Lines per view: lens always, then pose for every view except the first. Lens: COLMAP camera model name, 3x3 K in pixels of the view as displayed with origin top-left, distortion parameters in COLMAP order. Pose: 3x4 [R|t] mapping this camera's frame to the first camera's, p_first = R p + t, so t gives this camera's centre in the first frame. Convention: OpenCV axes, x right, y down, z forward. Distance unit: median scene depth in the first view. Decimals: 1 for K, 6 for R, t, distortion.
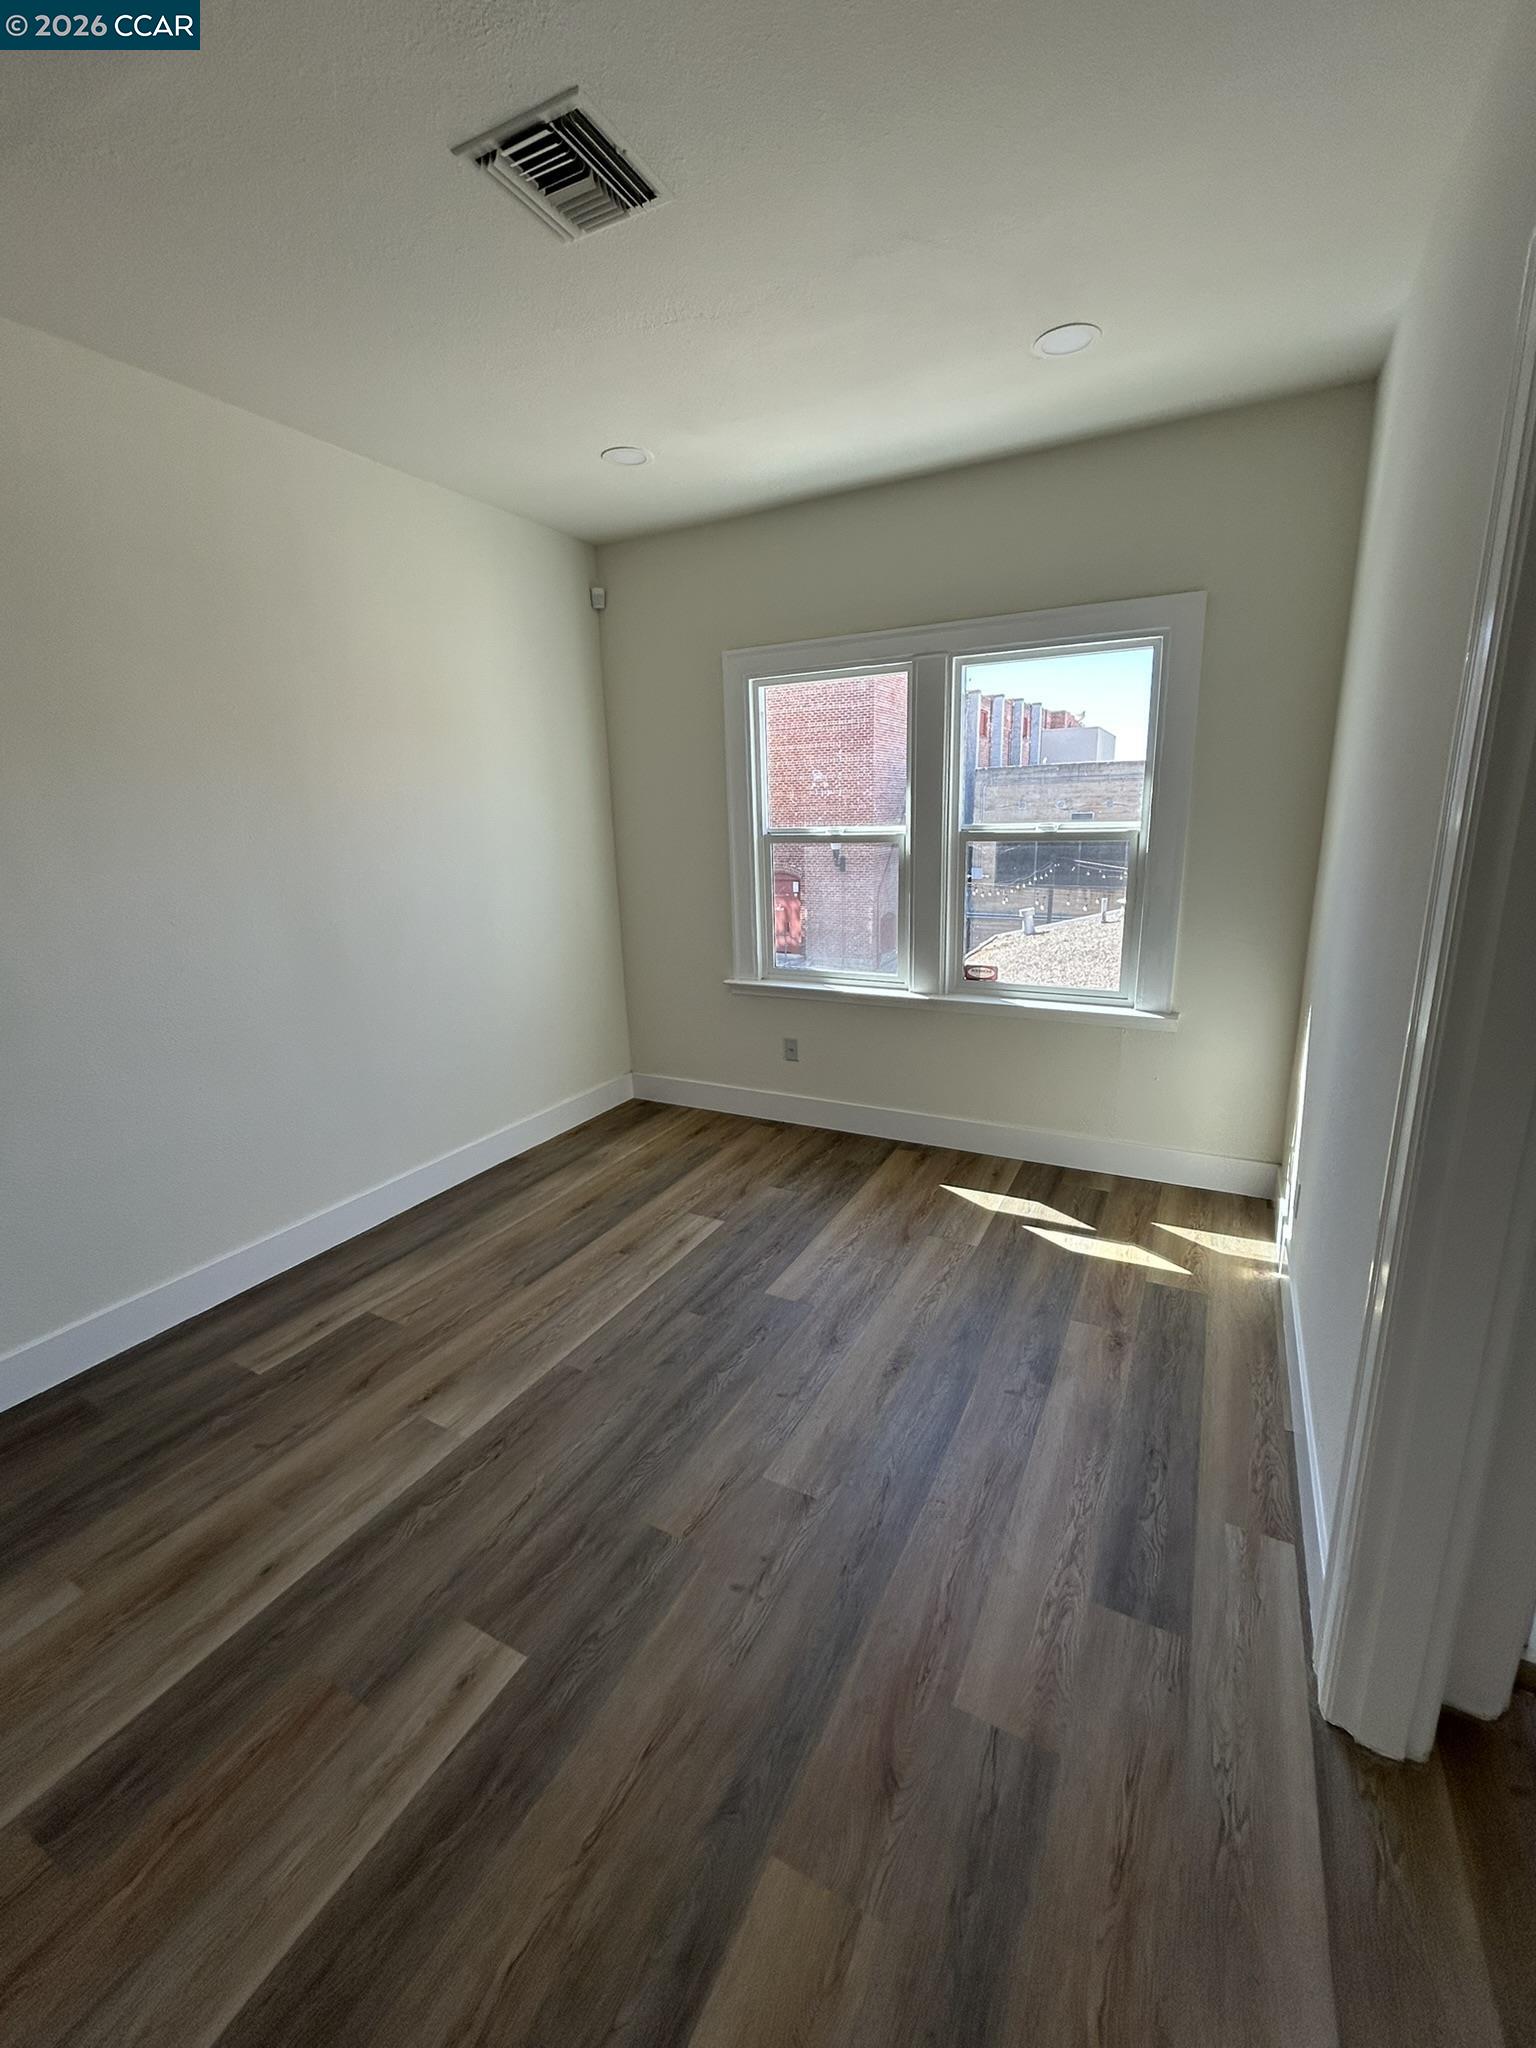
lens RADIAL K [[826.5, 0, 780.9], [0, 826.5, 1007.3], [0, 0, 1]] dist [0.000126, 0.000962]
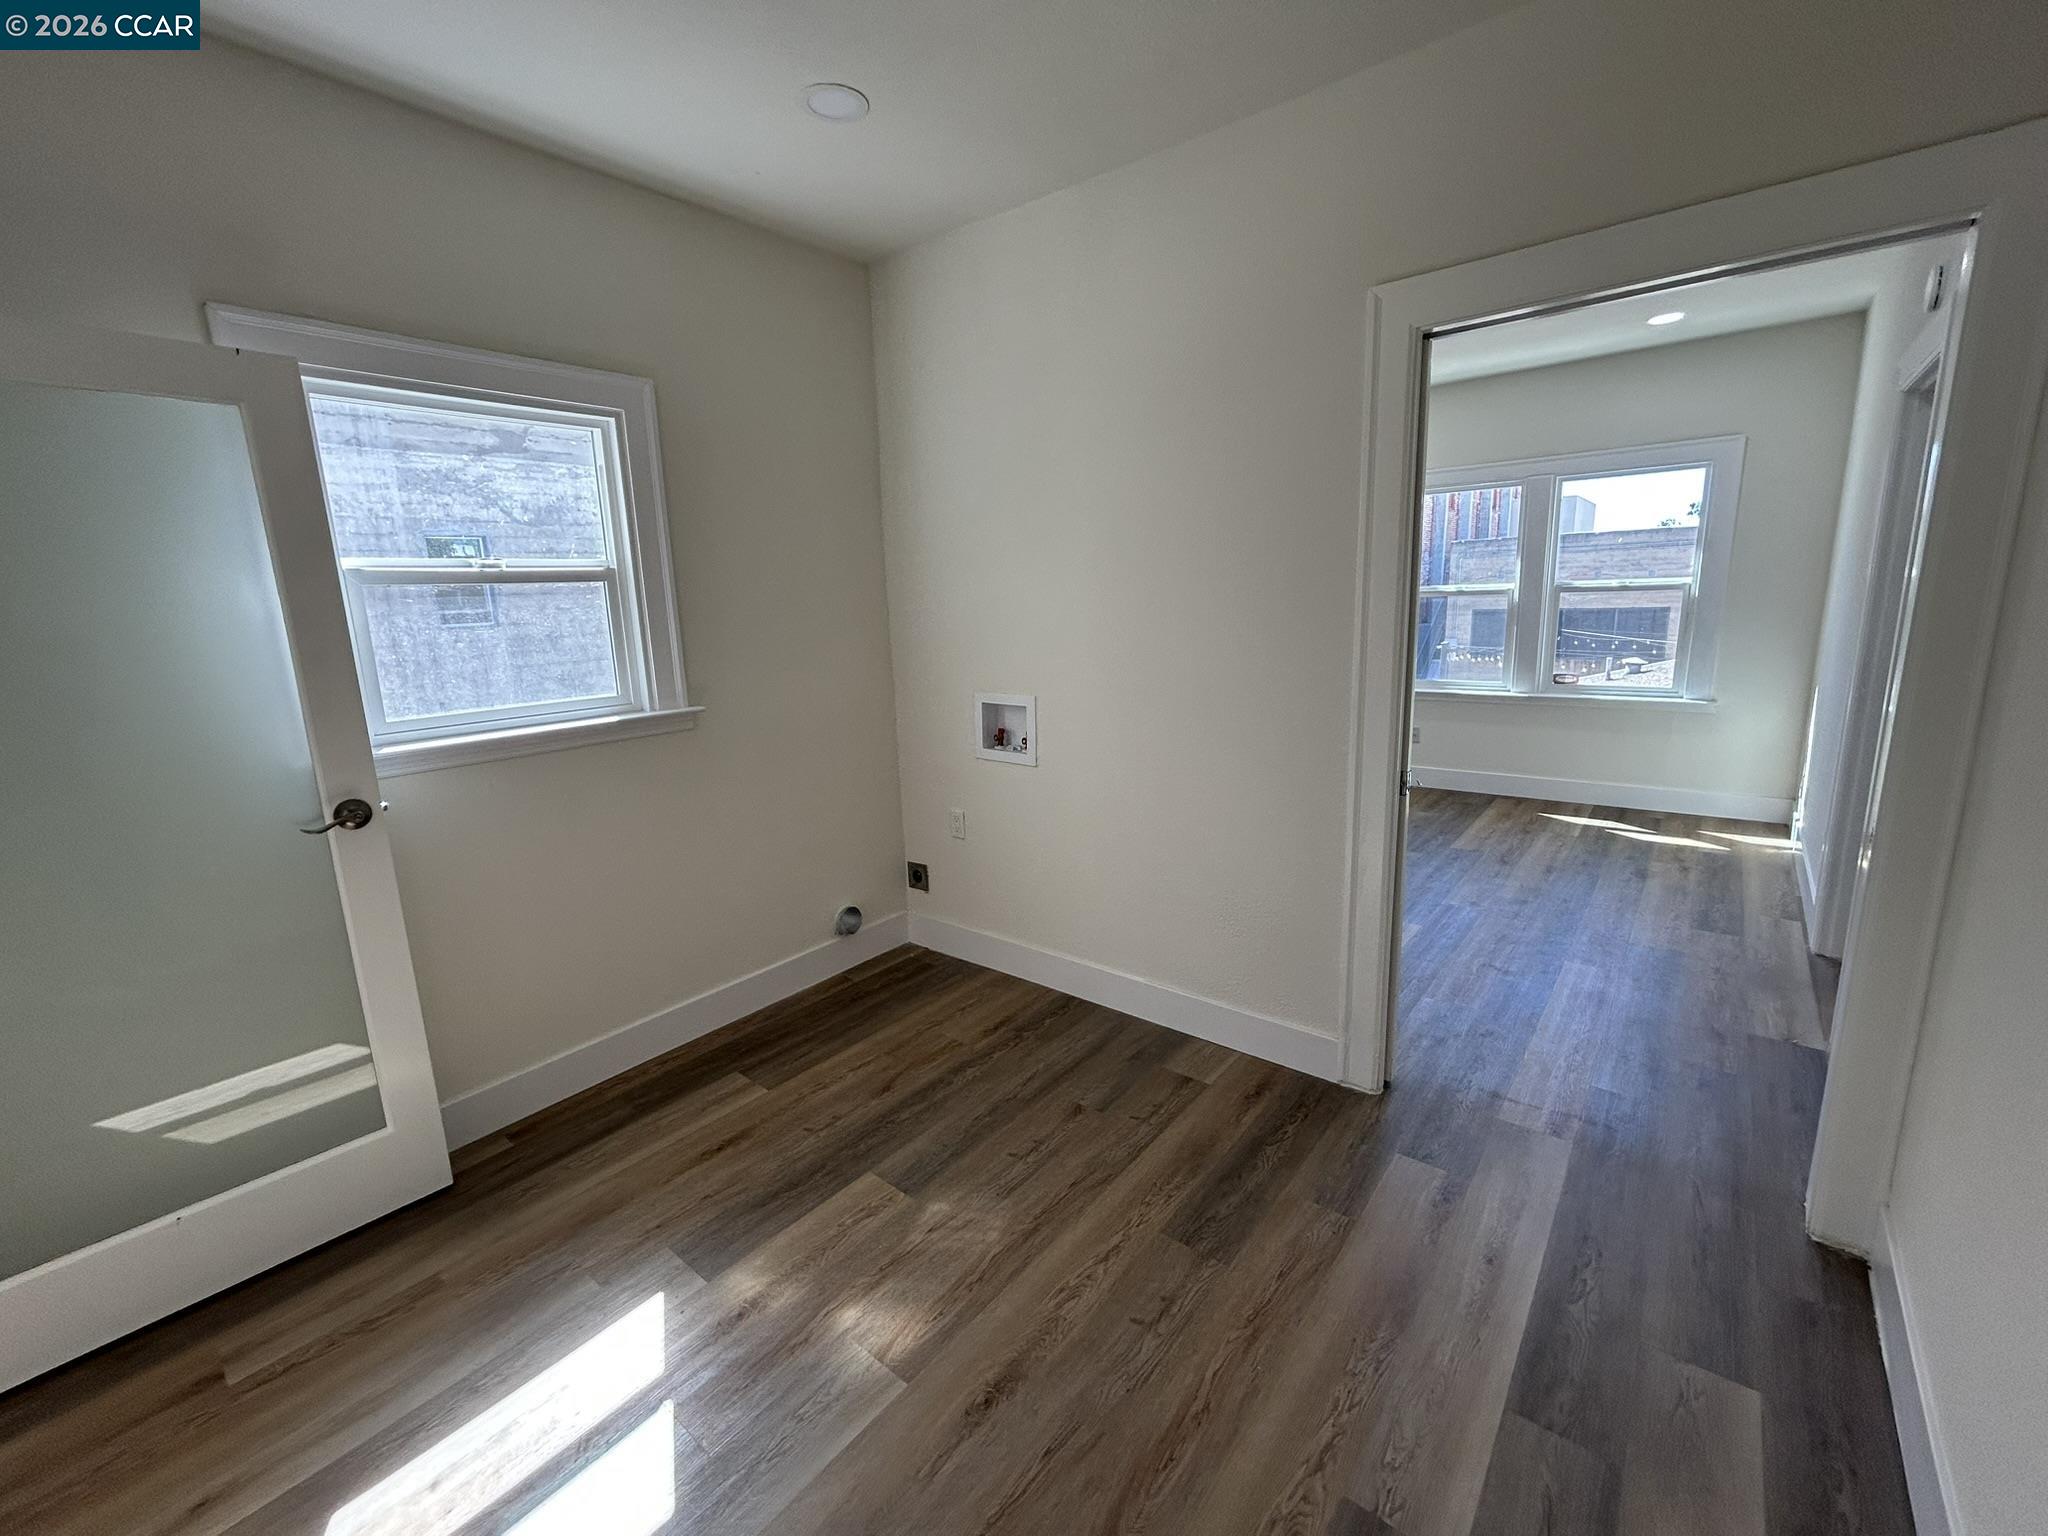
lens RADIAL K [[826.5, 0, 1026.1], [0, 826.5, 769.0], [0, 0, 1]] dist [0.000126, 0.000962]
pose [[0.978185, 0.023121, -0.206443, -0.572832], [-0.027937, 0.999401, -0.020441, 0.254153], [0.205847, 0.025762, 0.978245, -0.959929]]
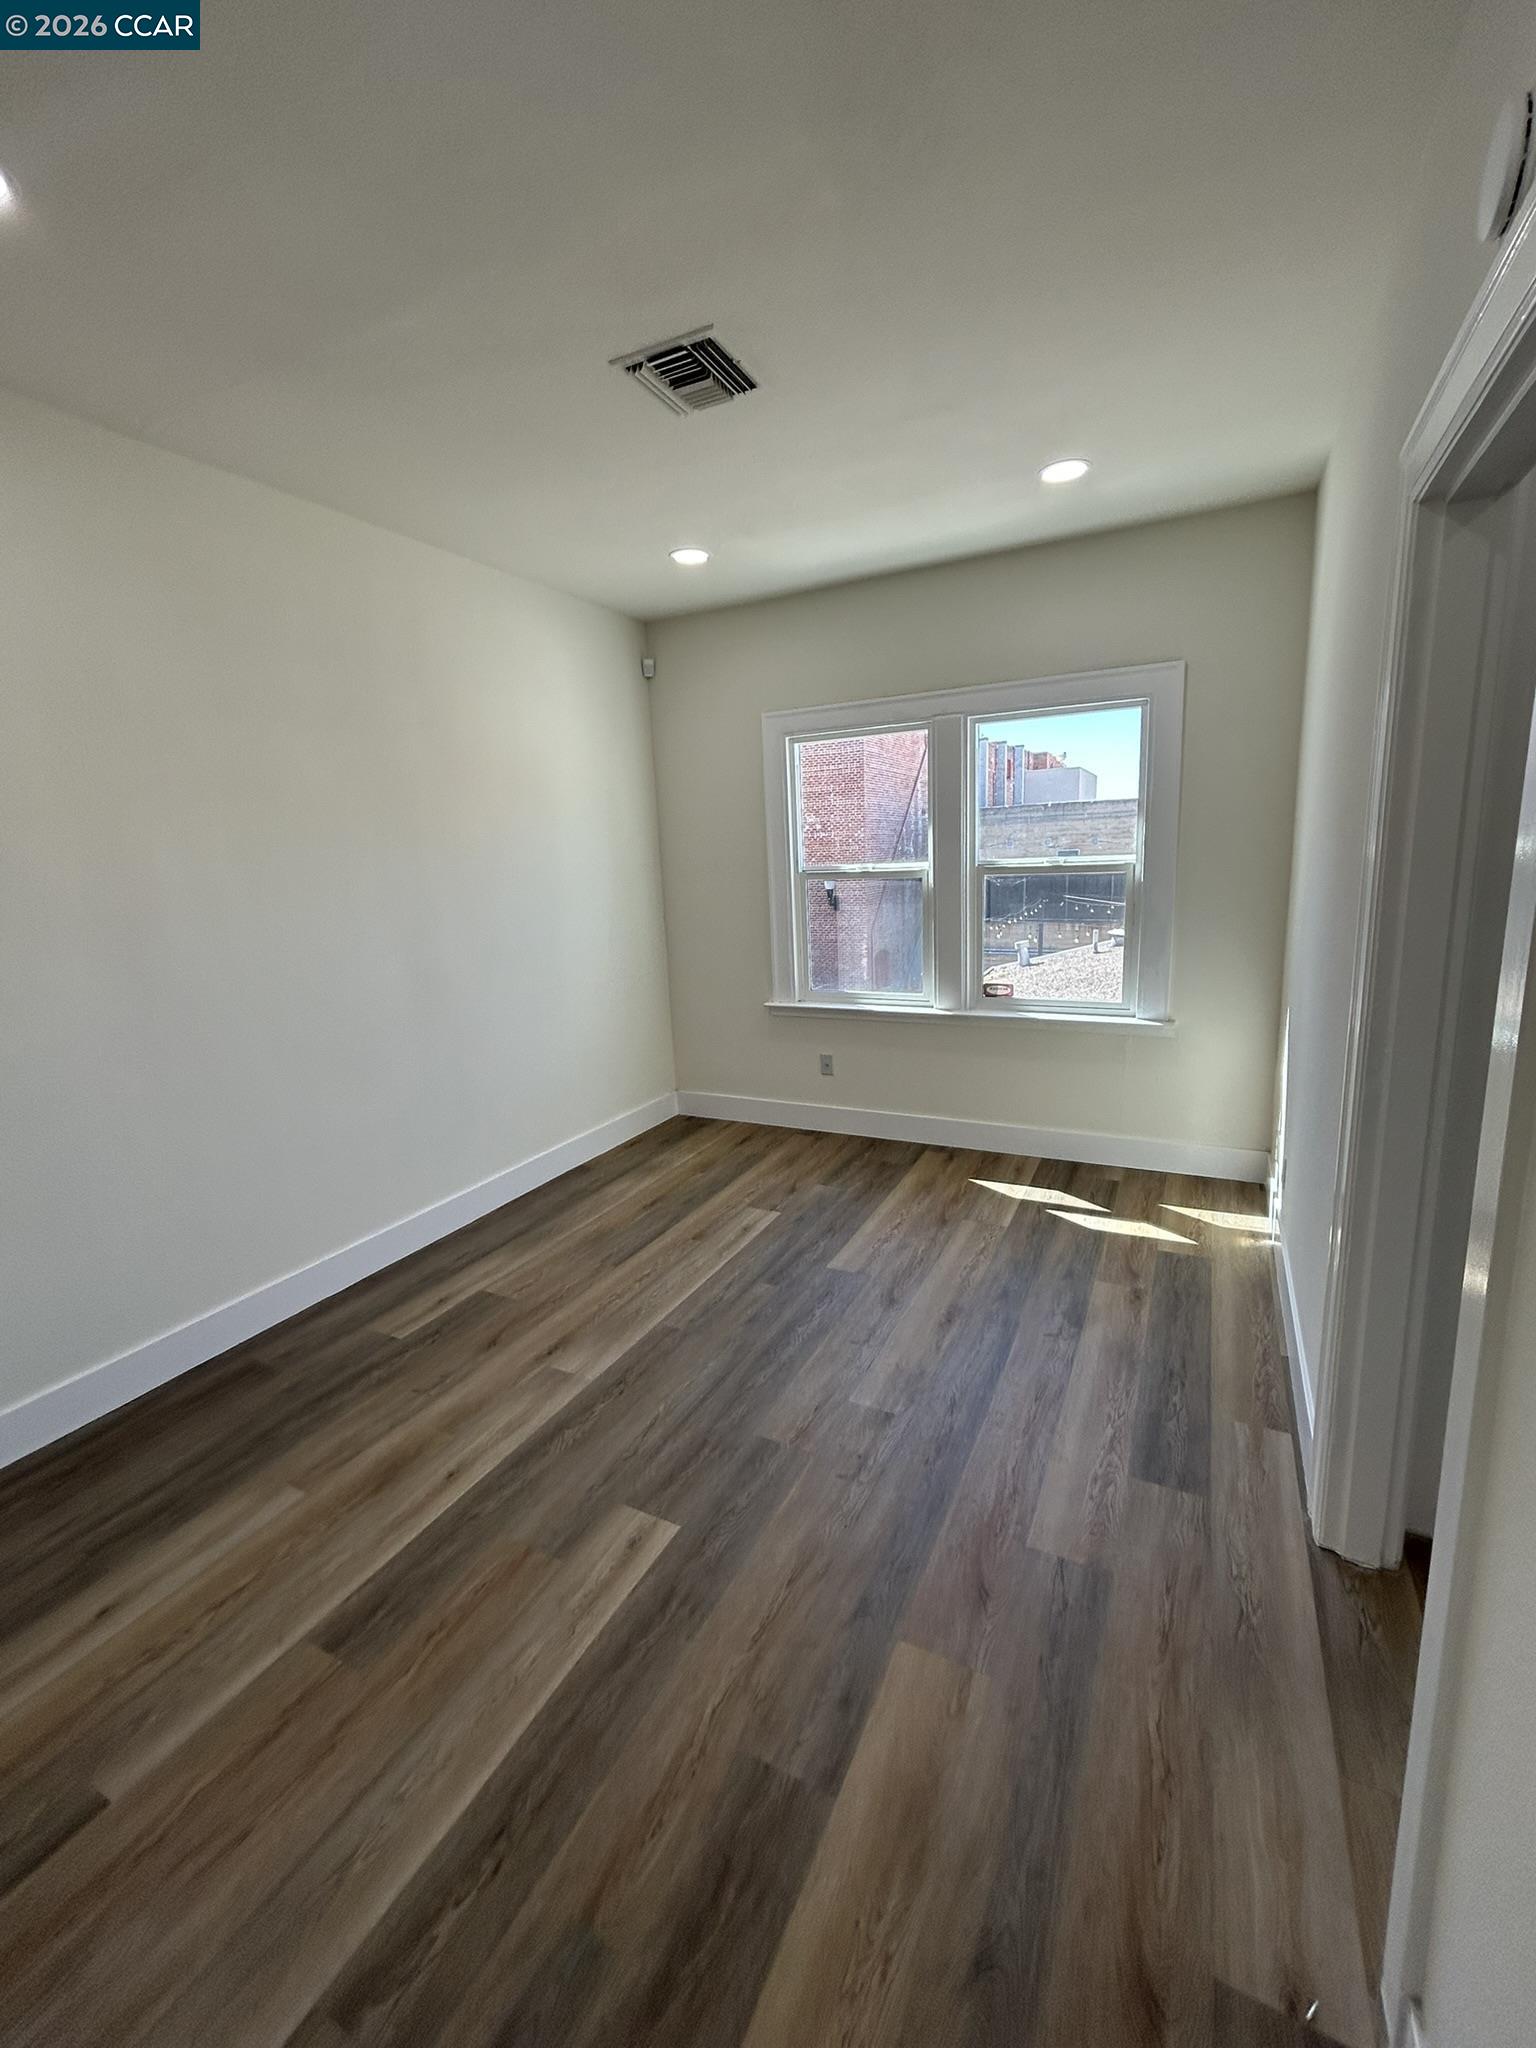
lens RADIAL K [[826.5, 0, 777.3], [0, 826.5, 1007.8], [0, 0, 1]] dist [0.000126, 0.000962]
pose [[0.999807, -0.017981, 0.007898, -0.096282], [0.018341, 0.998670, -0.048194, 0.043309], [-0.007021, 0.048330, 0.998807, -0.172227]]
